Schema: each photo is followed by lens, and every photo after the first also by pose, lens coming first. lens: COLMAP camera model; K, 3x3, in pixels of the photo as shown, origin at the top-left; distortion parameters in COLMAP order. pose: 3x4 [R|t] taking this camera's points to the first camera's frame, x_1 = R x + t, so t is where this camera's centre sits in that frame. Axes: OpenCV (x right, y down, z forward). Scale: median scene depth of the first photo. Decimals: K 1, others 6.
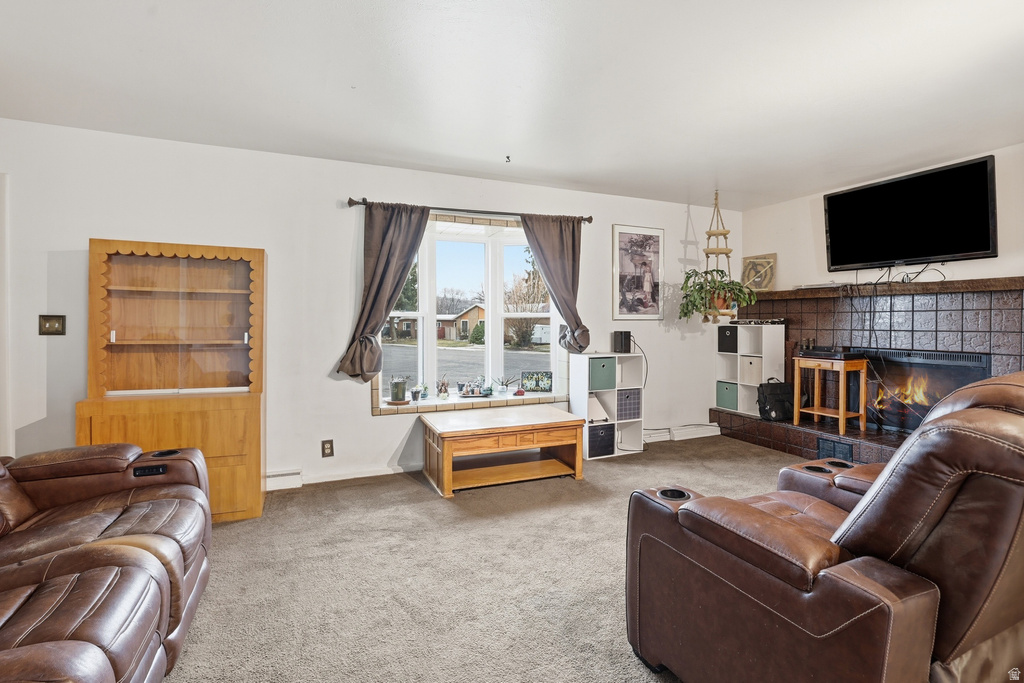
lens RADIAL K [[473.0, 0, 507.6], [0, 473.0, 326.7], [0, 0, 1]] dist [-0.051854, 0.017472]
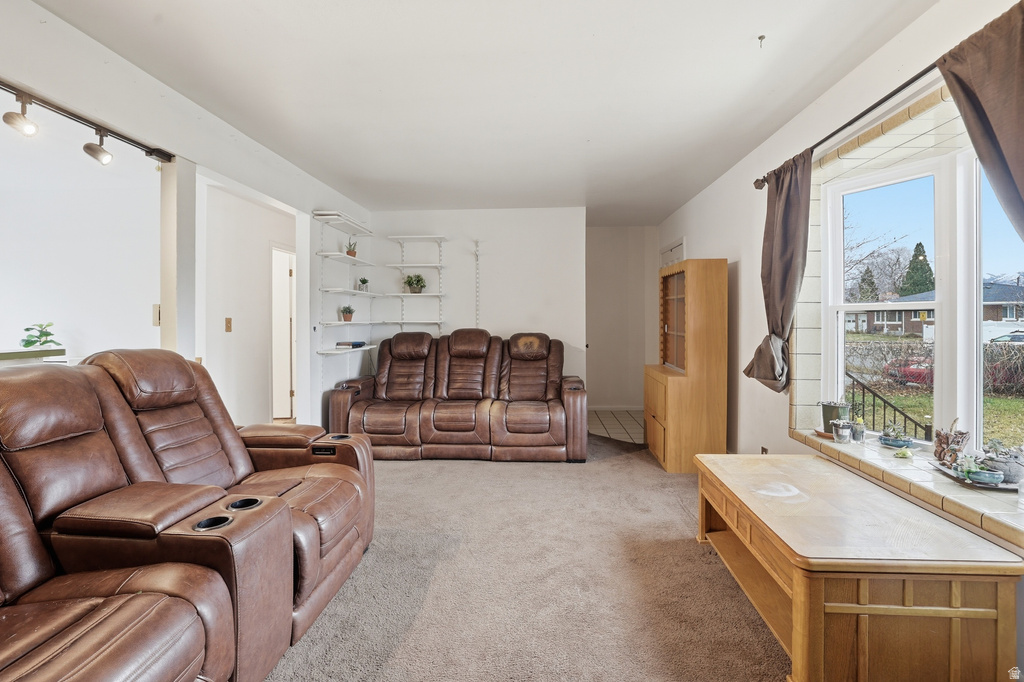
lens RADIAL K [[456.5, 0, 508.9], [0, 456.5, 320.1], [0, 0, 1]] dist [-0.046028, 0.016706]
pose [[-0.466701, 0.005514, -0.884398, 0.523455], [-0.009118, 0.999897, 0.011046, -0.017000], [0.884368, 0.013220, -0.466603, 0.799418]]
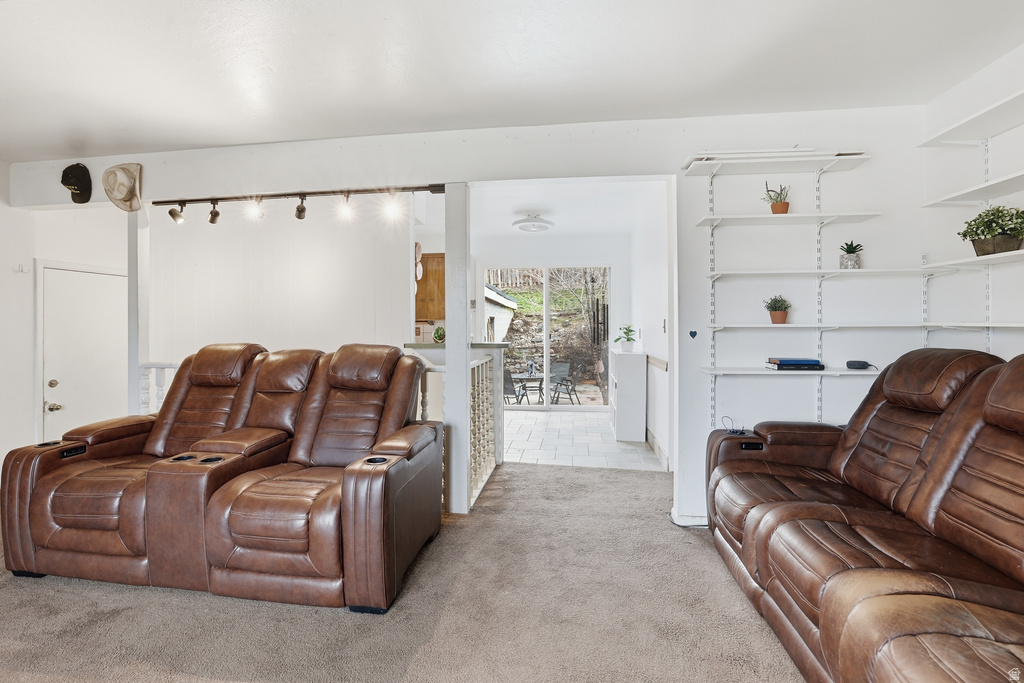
lens RADIAL K [[456.5, 0, 508.9], [0, 456.5, 320.6], [0, 0, 1]] dist [-0.046028, 0.016706]
pose [[-0.851791, 0.007897, 0.523822, -0.227651], [0.010606, 0.999941, 0.002172, -0.007938], [-0.523774, 0.007406, -0.851825, 0.699902]]
